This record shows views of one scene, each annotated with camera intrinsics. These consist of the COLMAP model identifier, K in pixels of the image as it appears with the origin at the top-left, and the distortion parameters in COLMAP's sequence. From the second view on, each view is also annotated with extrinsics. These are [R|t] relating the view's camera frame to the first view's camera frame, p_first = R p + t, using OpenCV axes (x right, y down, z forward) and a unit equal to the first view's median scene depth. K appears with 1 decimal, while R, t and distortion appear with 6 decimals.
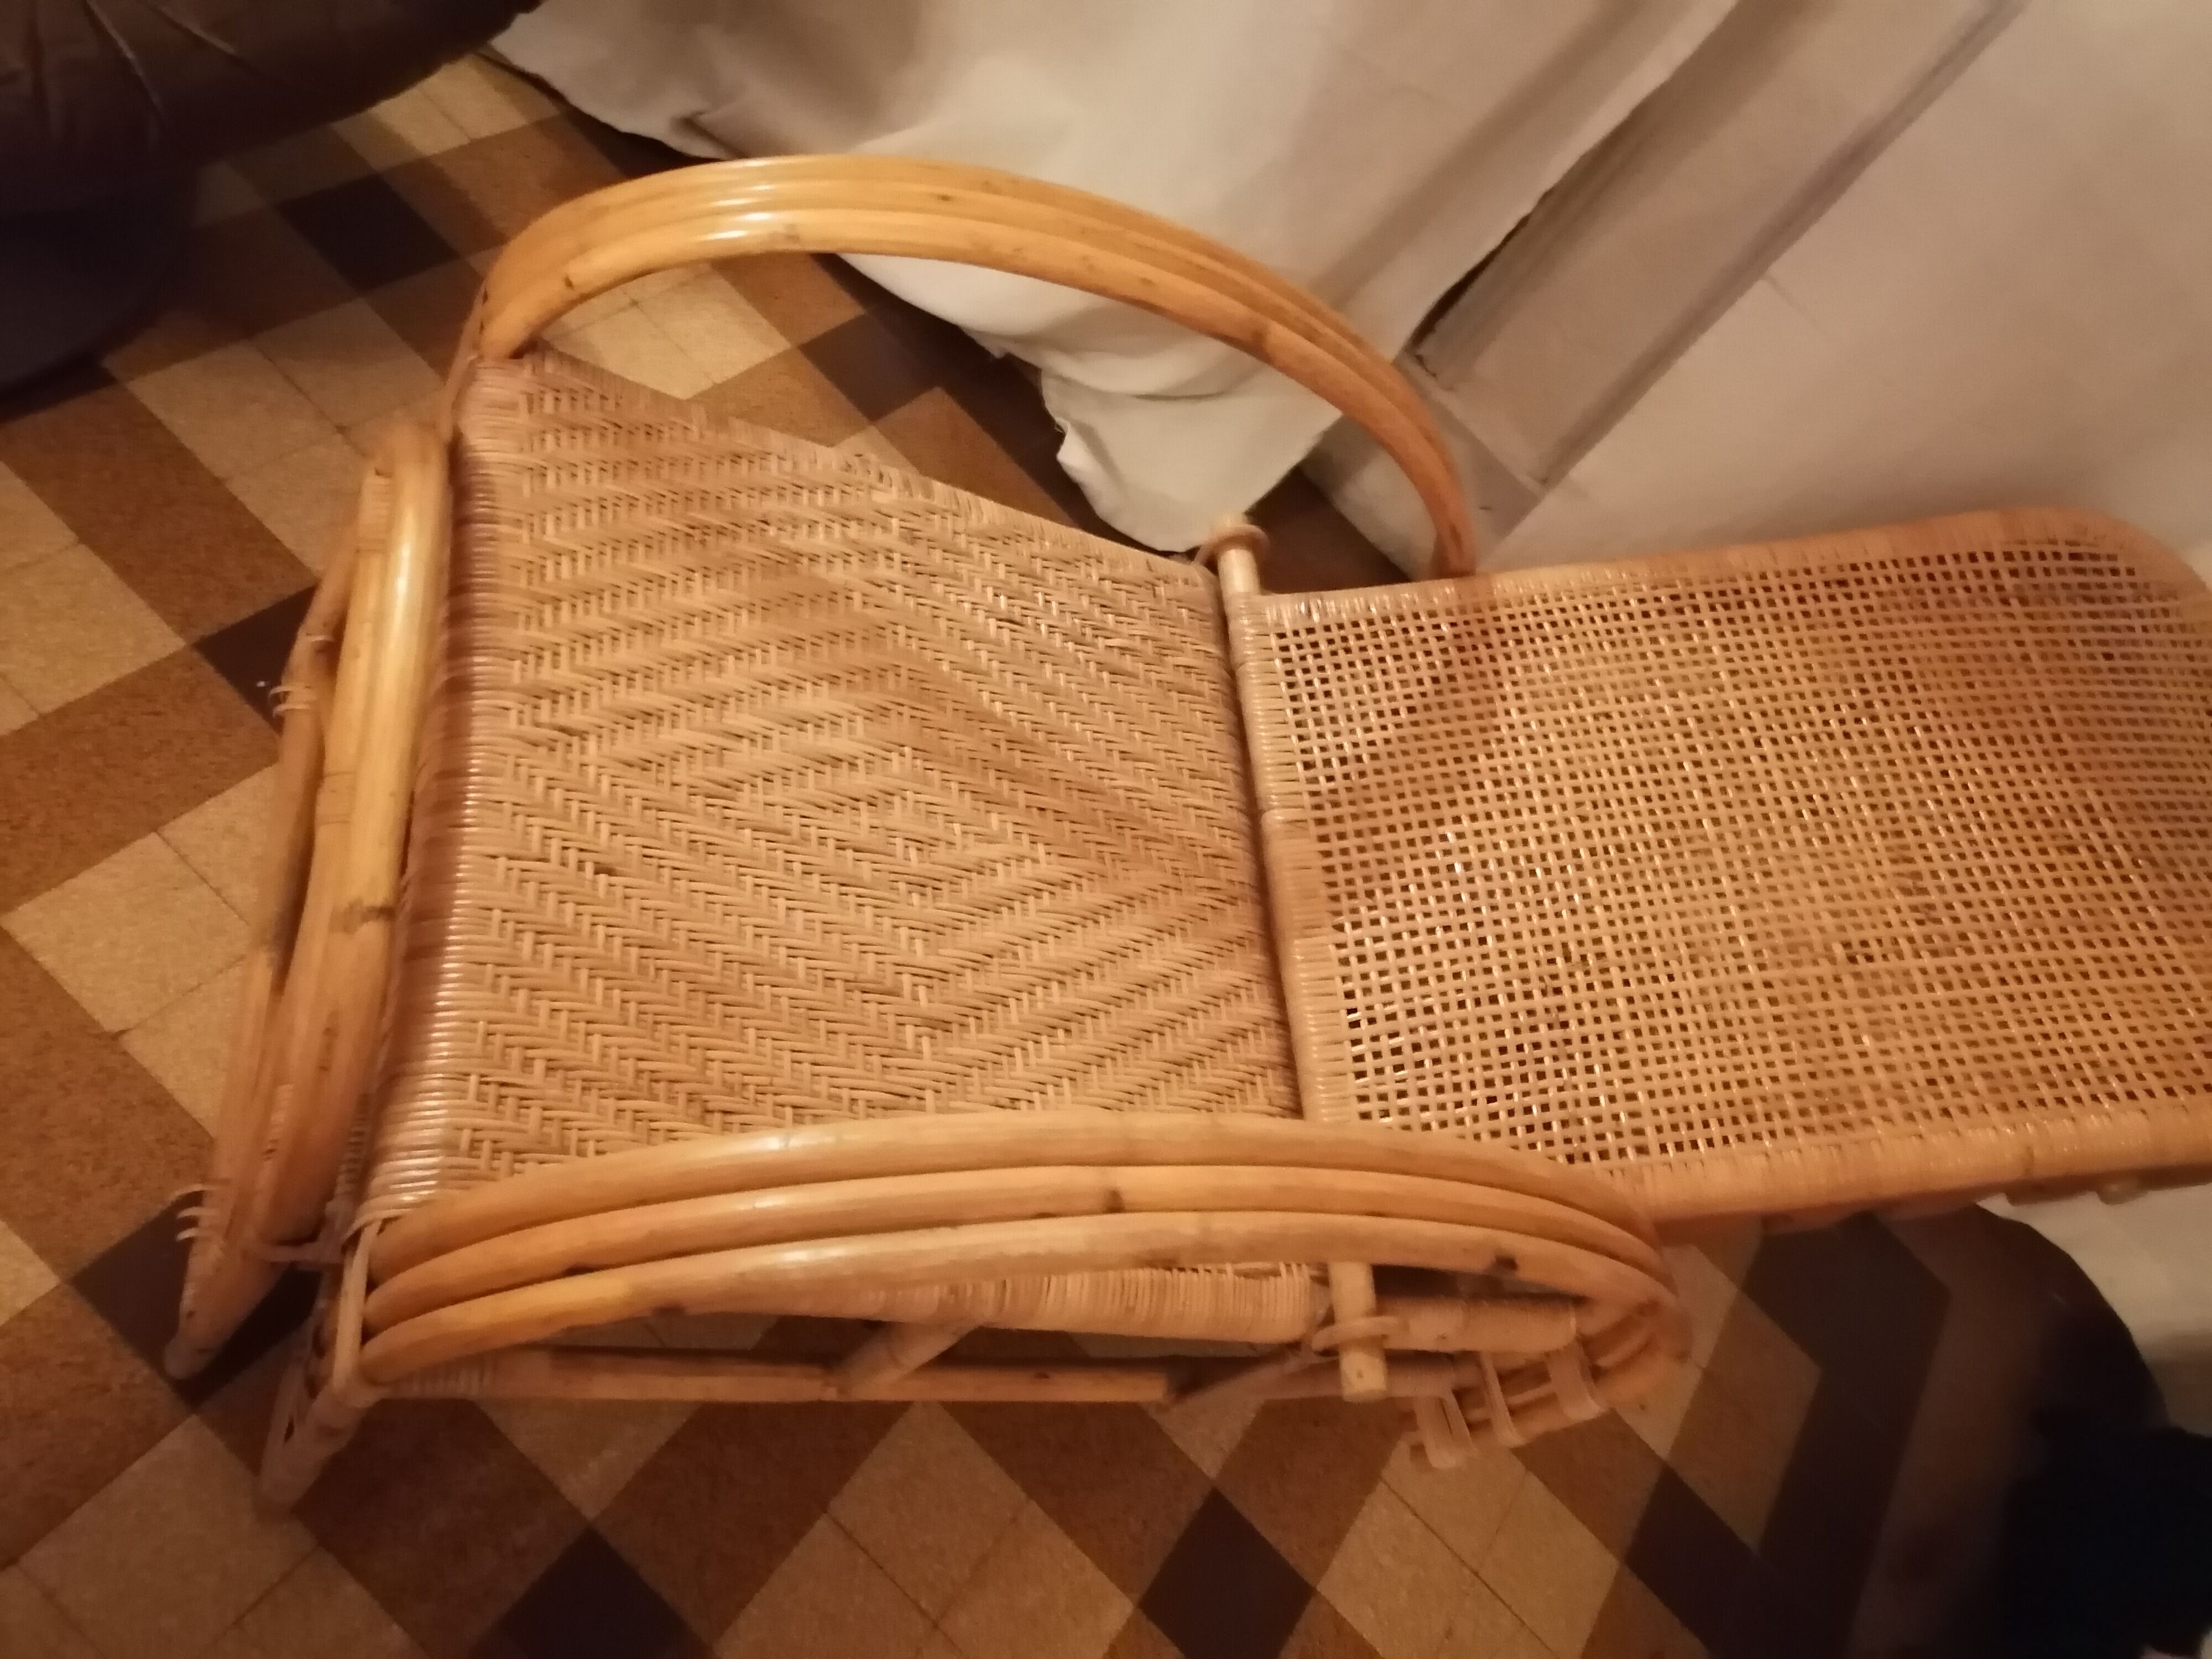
lens RADIAL K [[1698.7, 0, 1106.0], [0, 1698.7, 829.5], [0, 0, 1]] dist [0.049187, -0.004013]
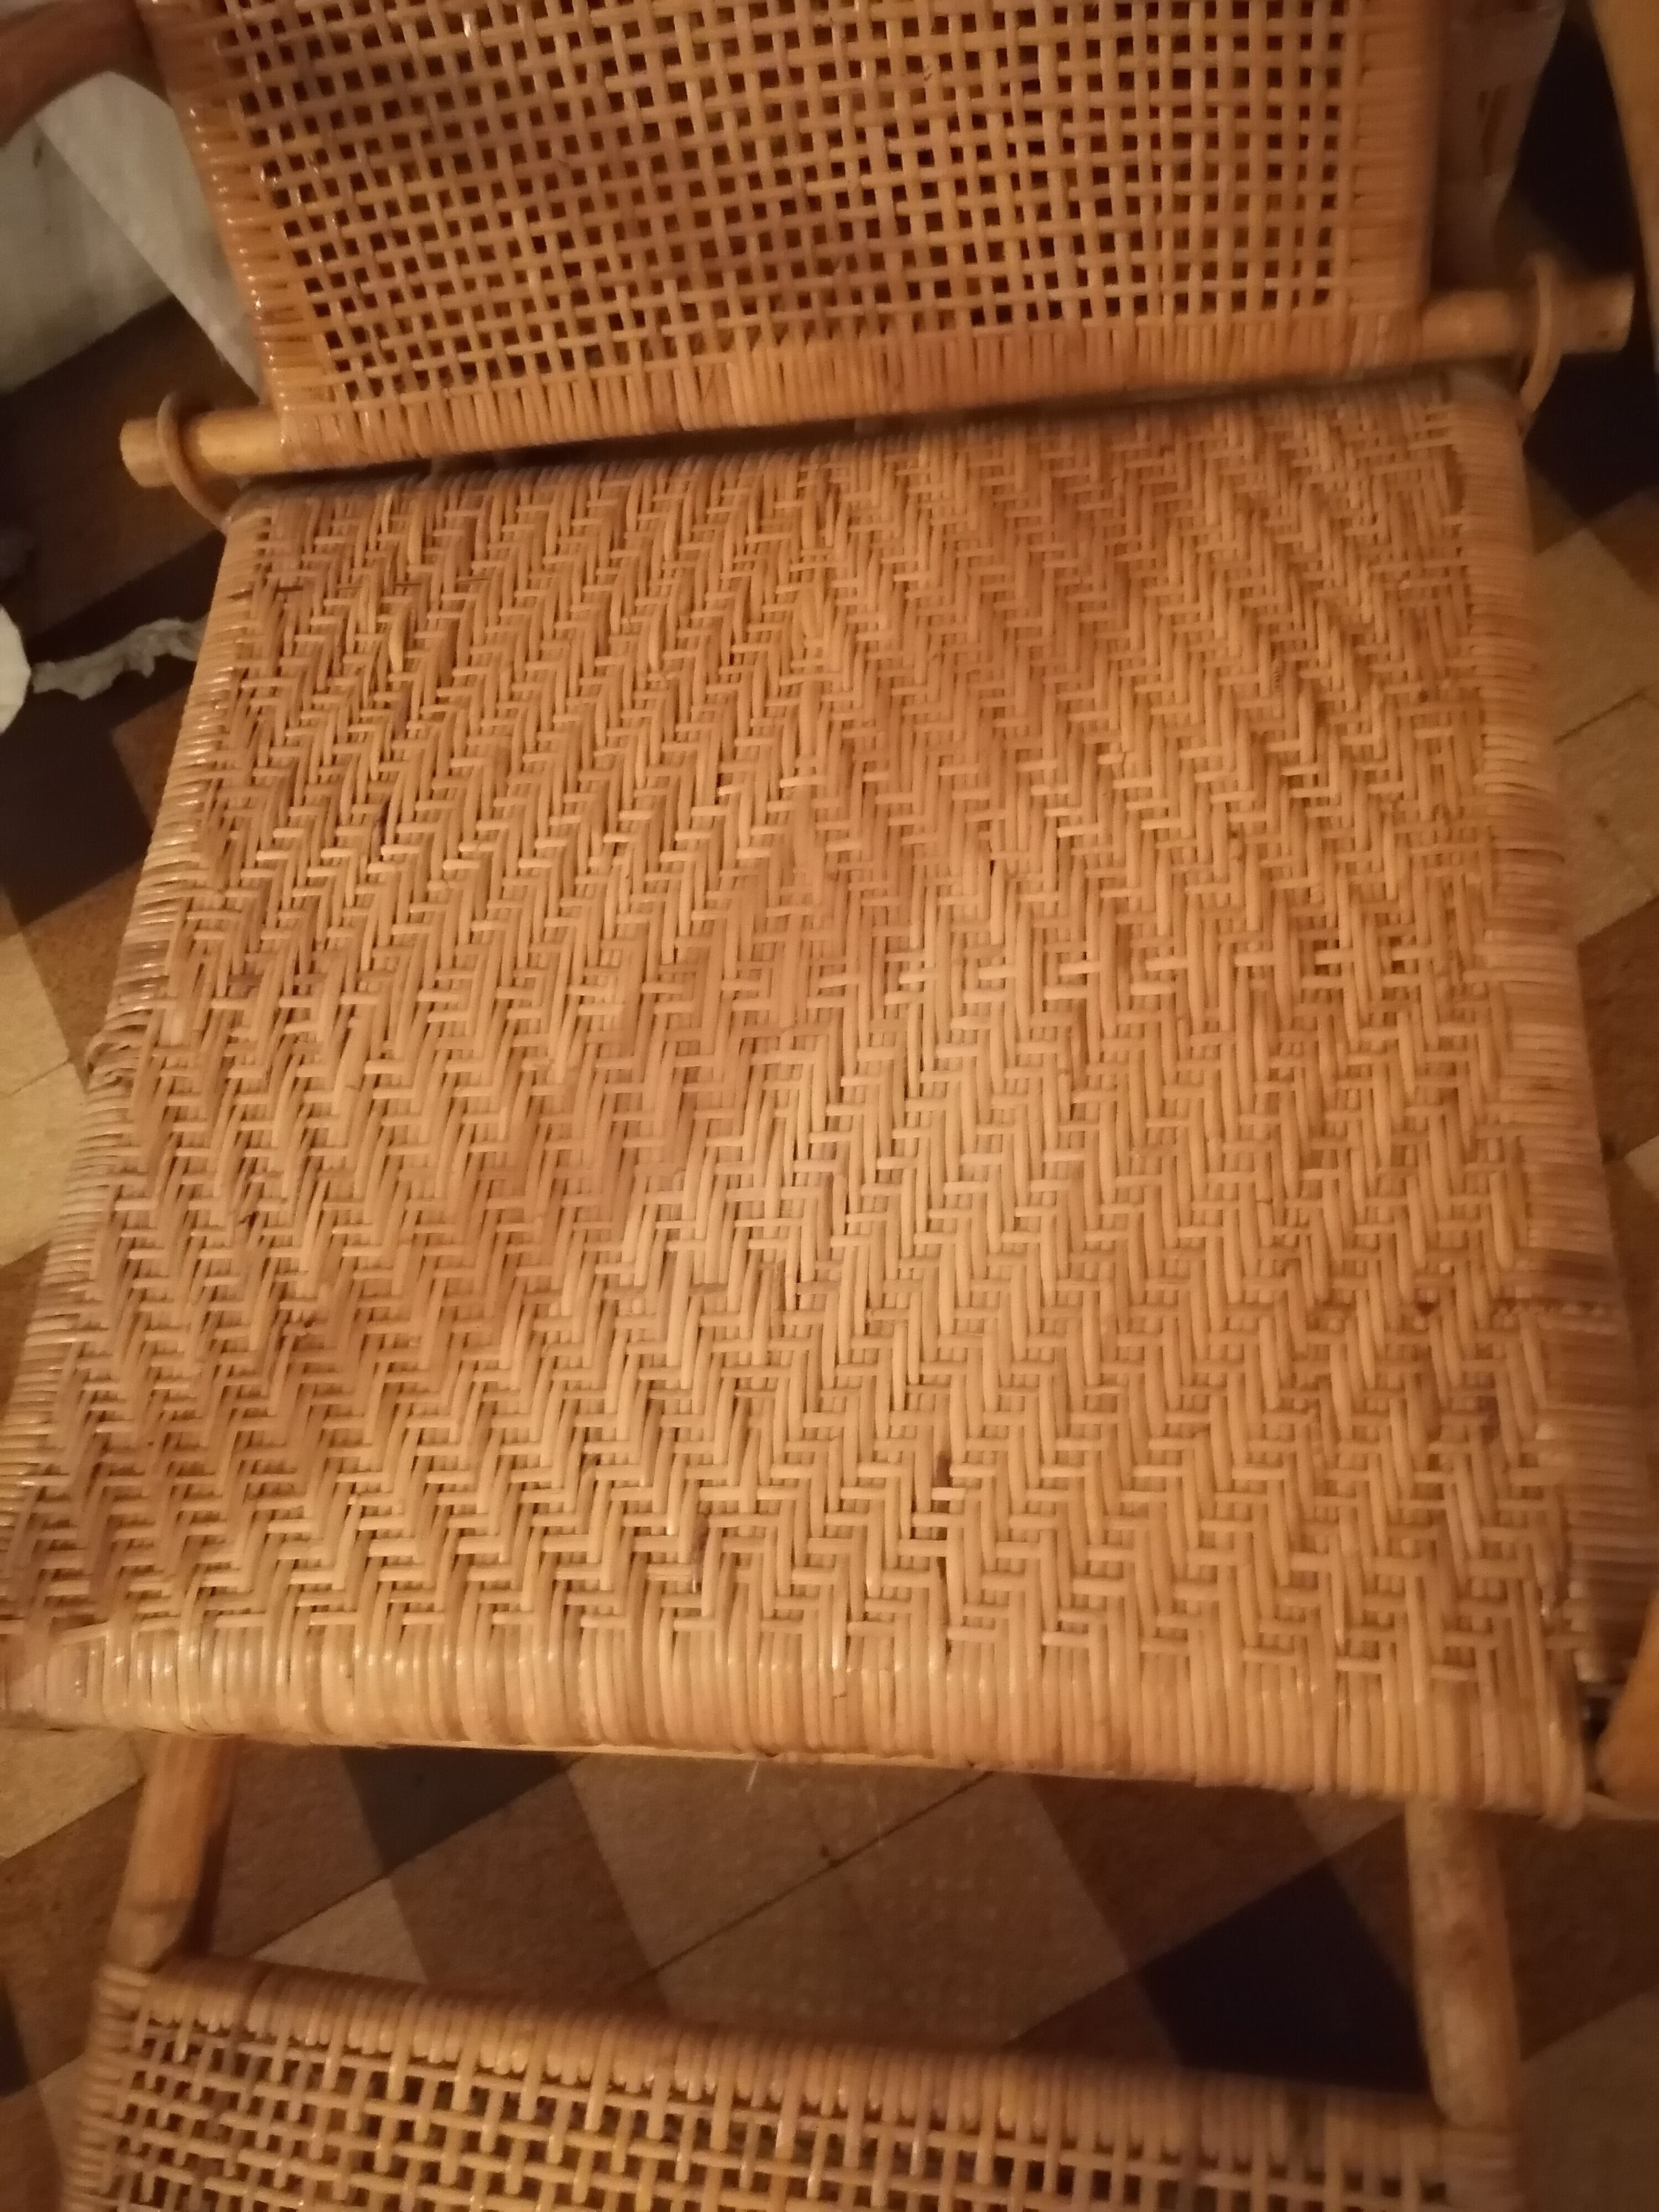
lens RADIAL K [[1671.9, 0, 814.1], [0, 1671.9, 1097.5], [0, 0, 1]] dist [0.038306, -0.019015]
pose [[0.046490, -0.985275, -0.164536, -0.051196], [0.945971, -0.009490, 0.324112, -0.185910], [-0.320901, -0.170714, 0.931600, 0.394705]]
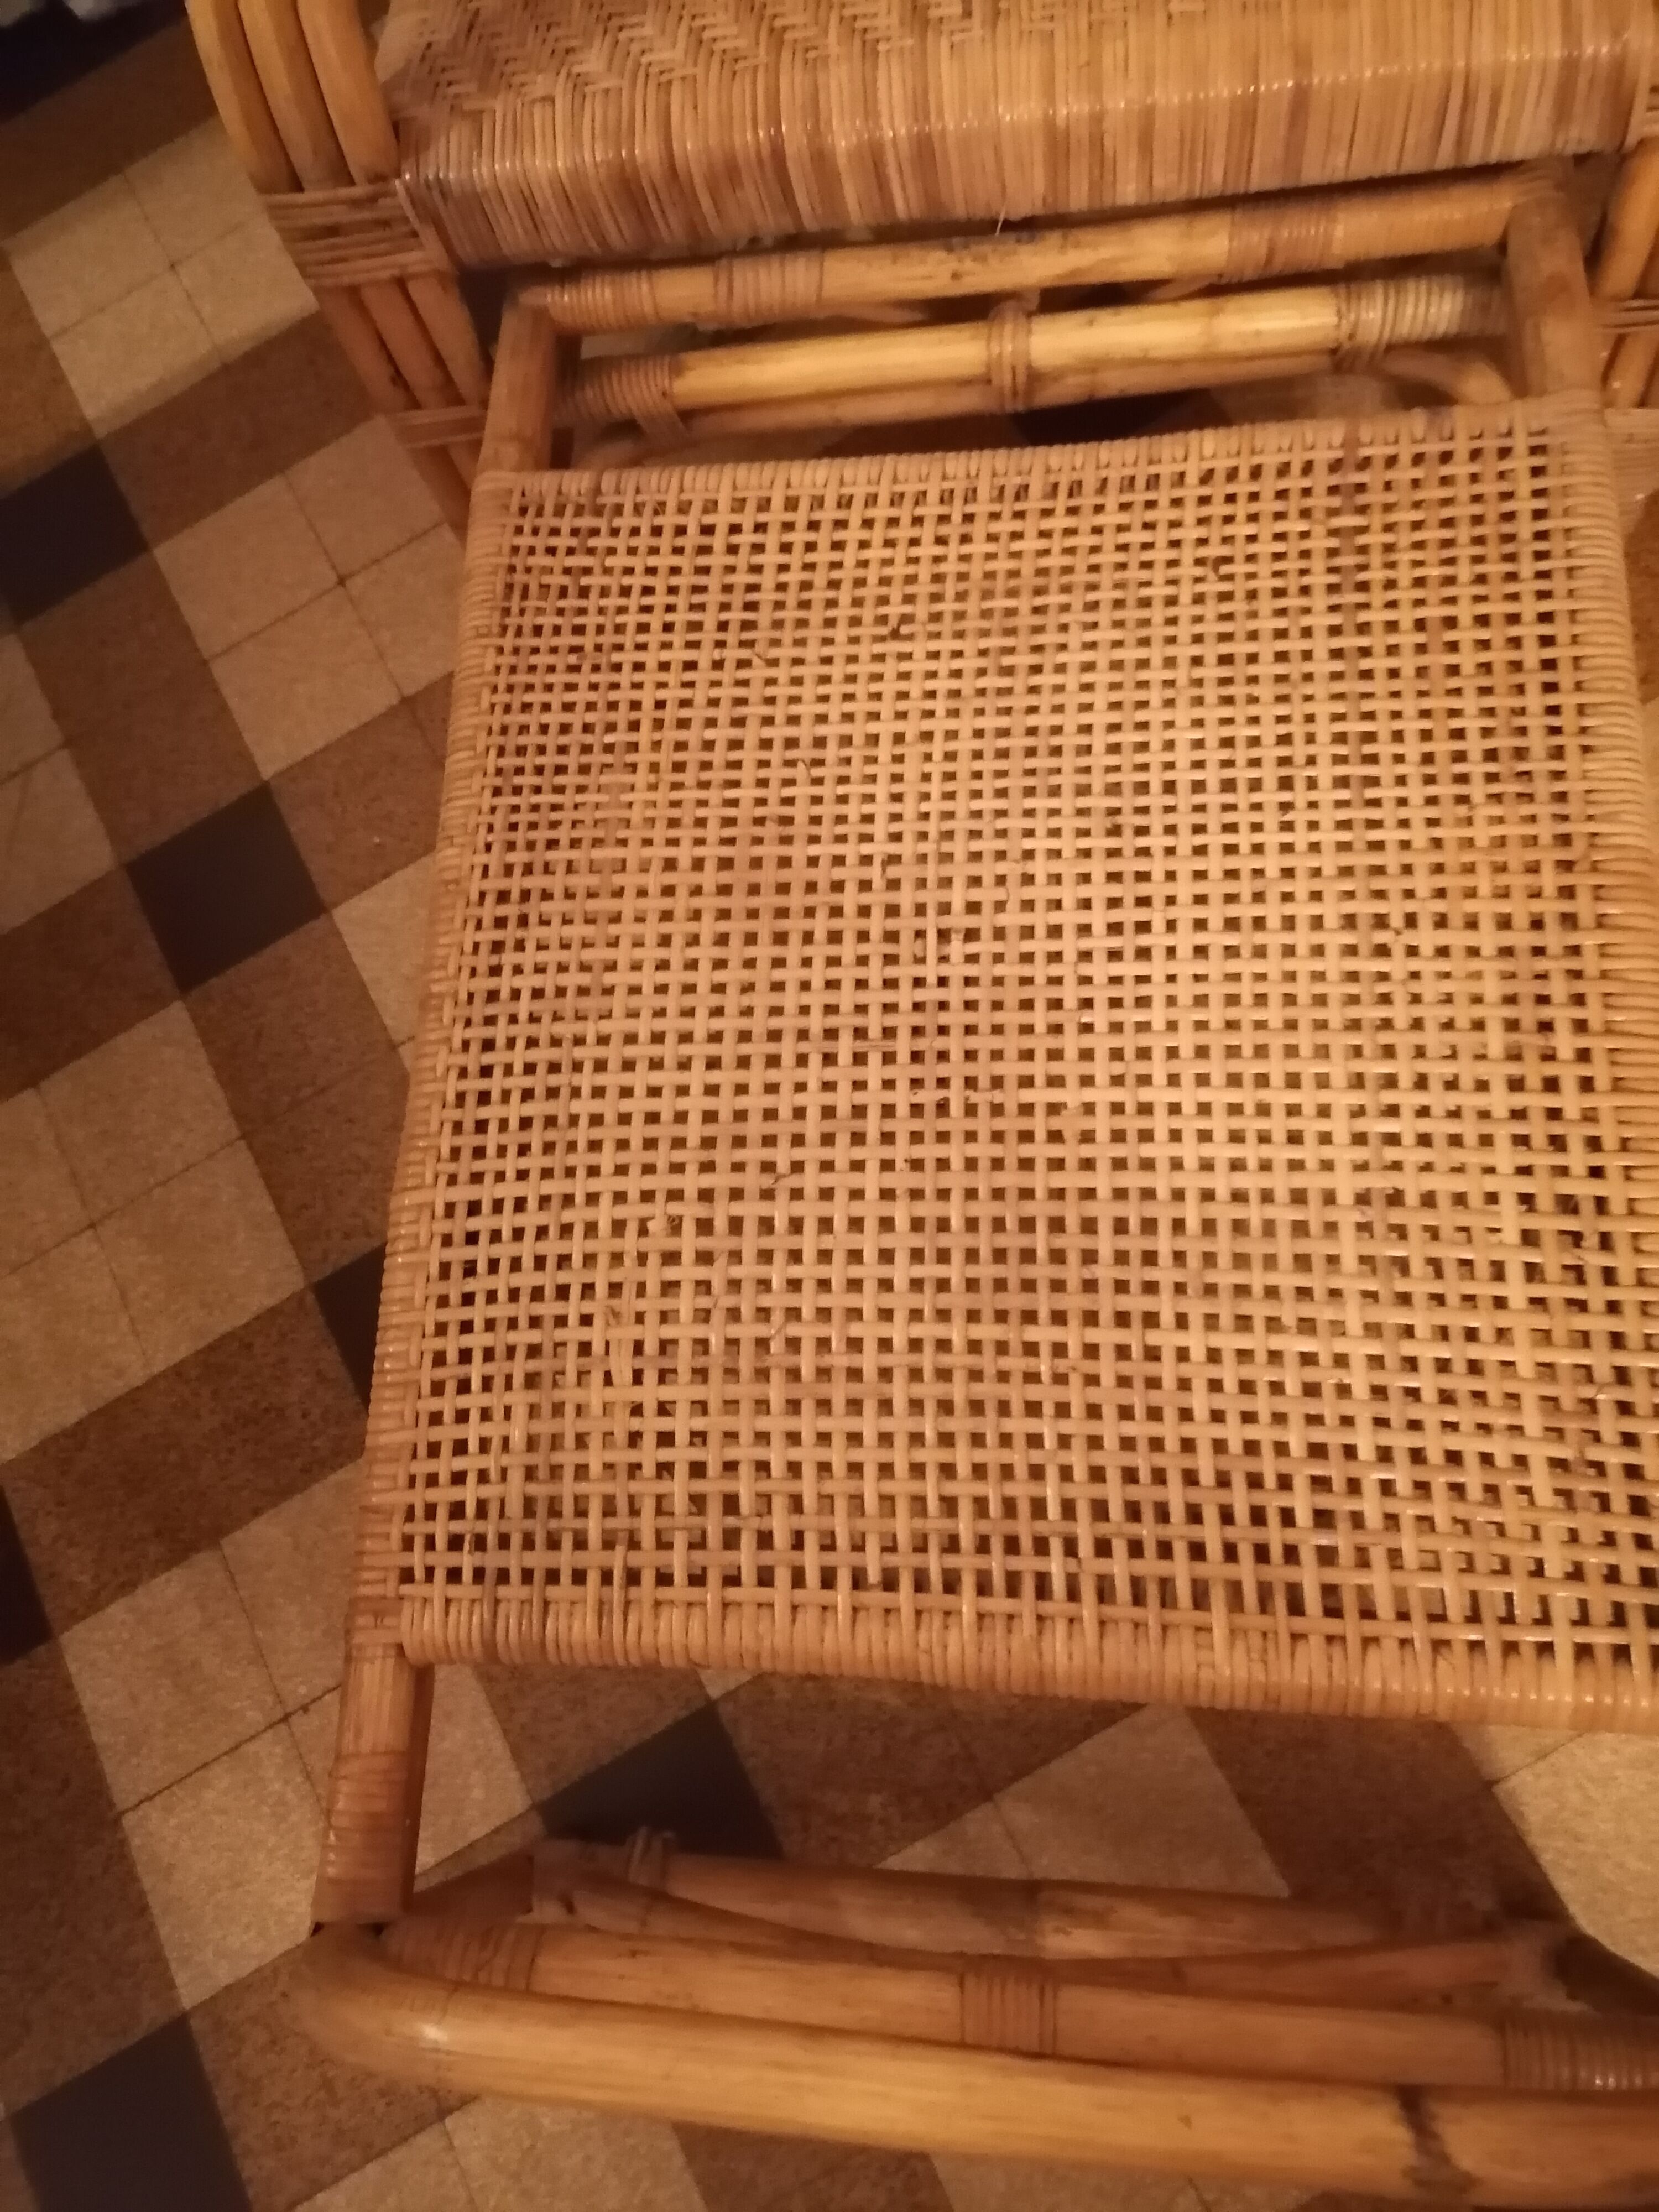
lens RADIAL K [[1671.9, 0, 814.1], [0, 1671.9, 1097.5], [0, 0, 1]] dist [0.038306, -0.019015]
pose [[0.048345, -0.981649, -0.184469, -0.583352], [0.942608, -0.016249, 0.333505, -0.340327], [-0.330382, -0.190005, 0.924525, 0.183909]]
